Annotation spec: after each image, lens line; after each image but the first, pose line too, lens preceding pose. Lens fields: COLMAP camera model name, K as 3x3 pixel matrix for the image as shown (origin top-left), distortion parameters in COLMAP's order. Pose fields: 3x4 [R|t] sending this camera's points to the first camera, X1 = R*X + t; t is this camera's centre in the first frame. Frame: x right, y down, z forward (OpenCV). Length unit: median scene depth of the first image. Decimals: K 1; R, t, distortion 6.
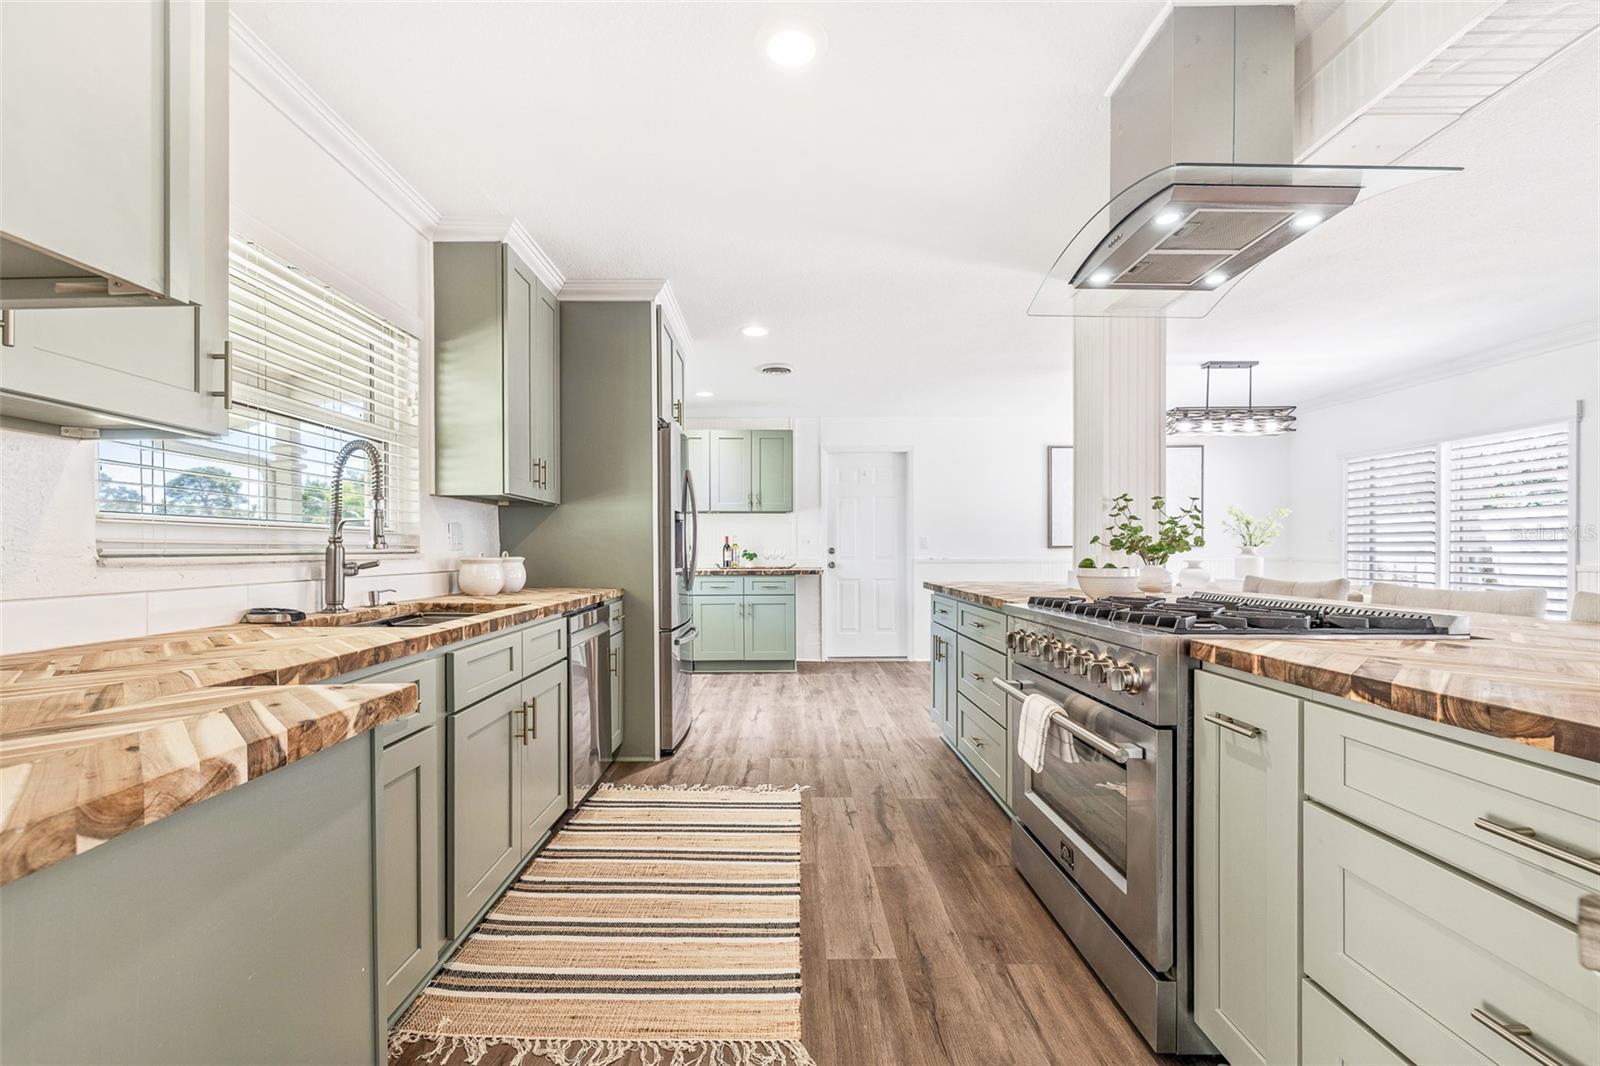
lens RADIAL K [[692.0, 0, 787.9], [0, 692.0, 535.6], [0, 0, 1]] dist [0.001048, 0.000413]
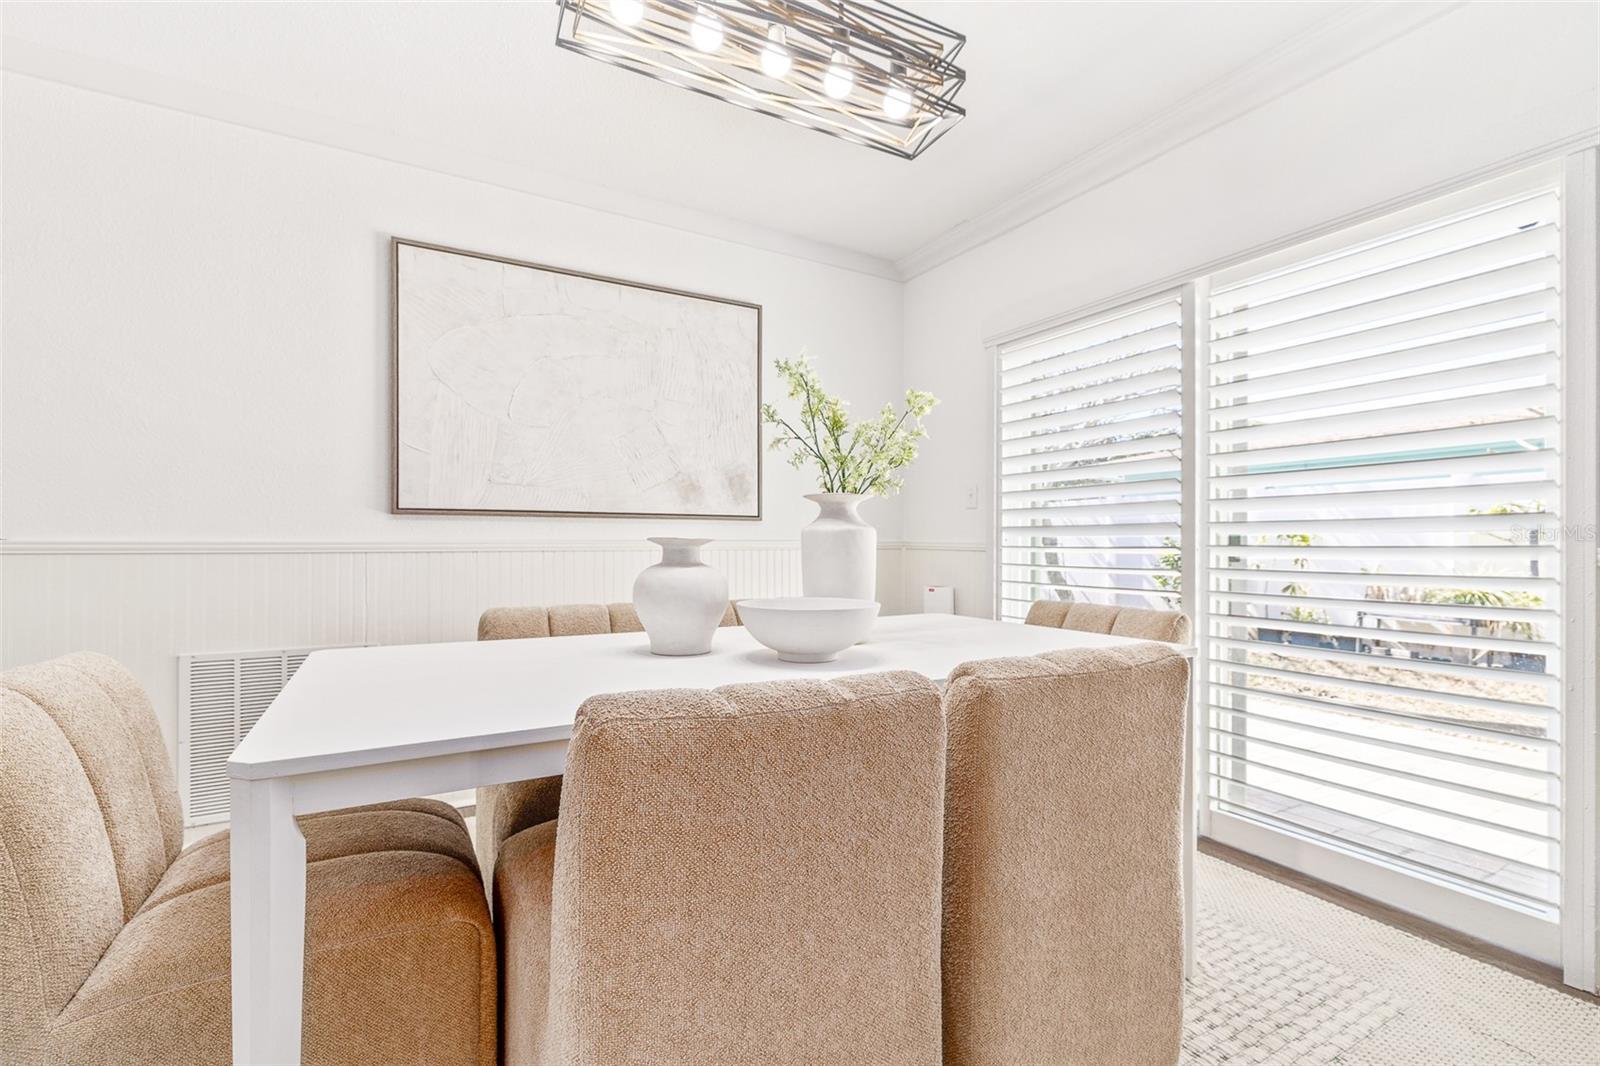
lens RADIAL K [[692.0, 0, 787.9], [0, 692.0, 535.6], [0, 0, 1]] dist [0.001048, 0.000413]
pose [[0.867290, 0.011187, 0.497677, 0.490306], [-0.015869, 0.999861, 0.005177, 0.033210], [-0.497550, -0.012388, 0.867347, 0.739296]]
